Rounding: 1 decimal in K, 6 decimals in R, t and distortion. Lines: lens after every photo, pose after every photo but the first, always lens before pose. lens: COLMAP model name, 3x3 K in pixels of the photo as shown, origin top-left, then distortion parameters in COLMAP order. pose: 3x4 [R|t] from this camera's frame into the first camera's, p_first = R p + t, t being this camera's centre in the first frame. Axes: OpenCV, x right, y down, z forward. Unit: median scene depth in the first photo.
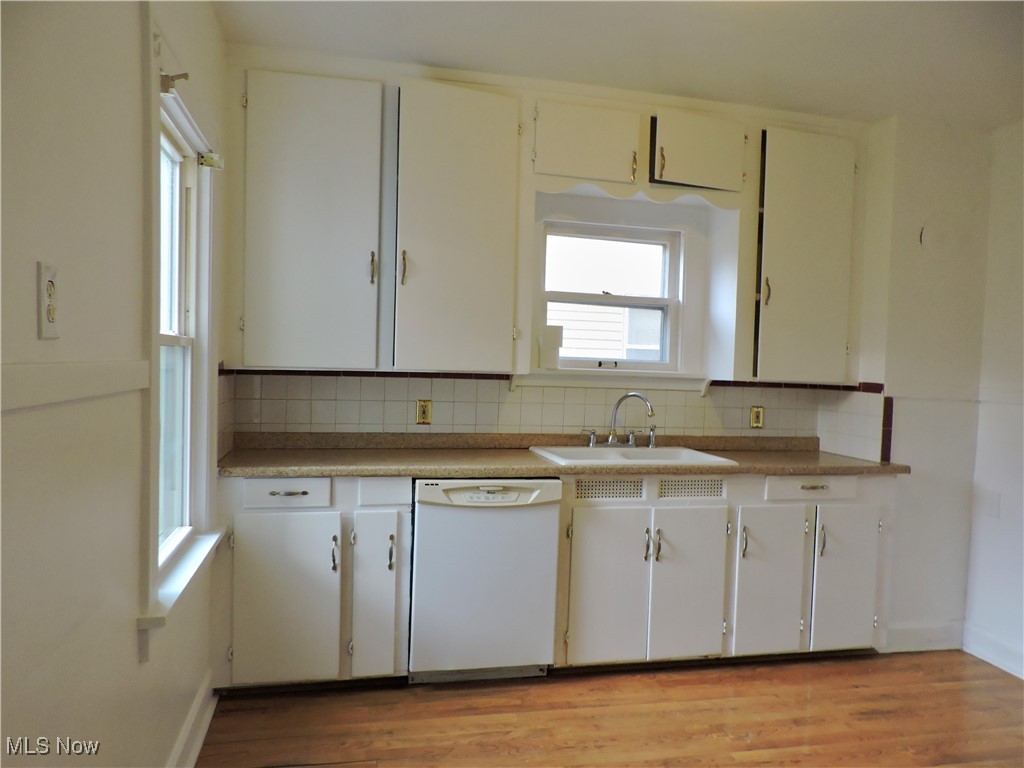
lens RADIAL K [[748.5, 0, 512.0], [0, 748.5, 384.0], [0, 0, 1]] dist [0.025372, -0.001219]
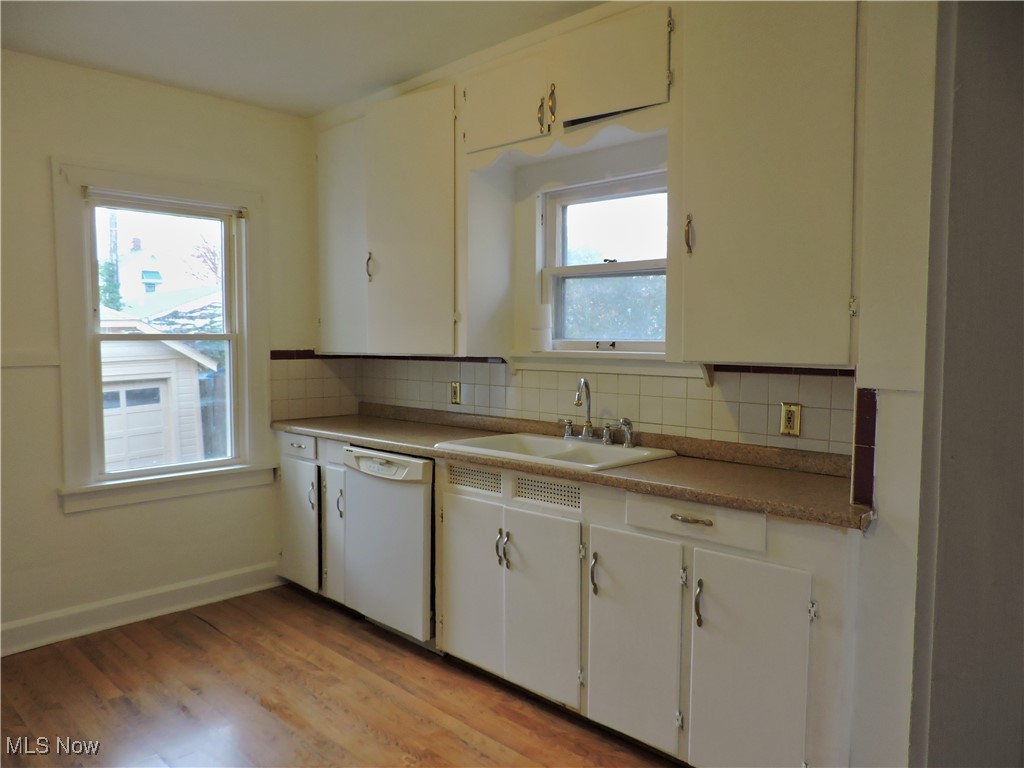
lens RADIAL K [[748.5, 0, 512.0], [0, 748.5, 384.0], [0, 0, 1]] dist [0.025372, -0.001219]
pose [[0.530164, 0.018105, -0.847702, 0.928499], [-0.014590, 0.999819, 0.012229, 0.010890], [0.847770, 0.005884, 0.530332, 0.538993]]
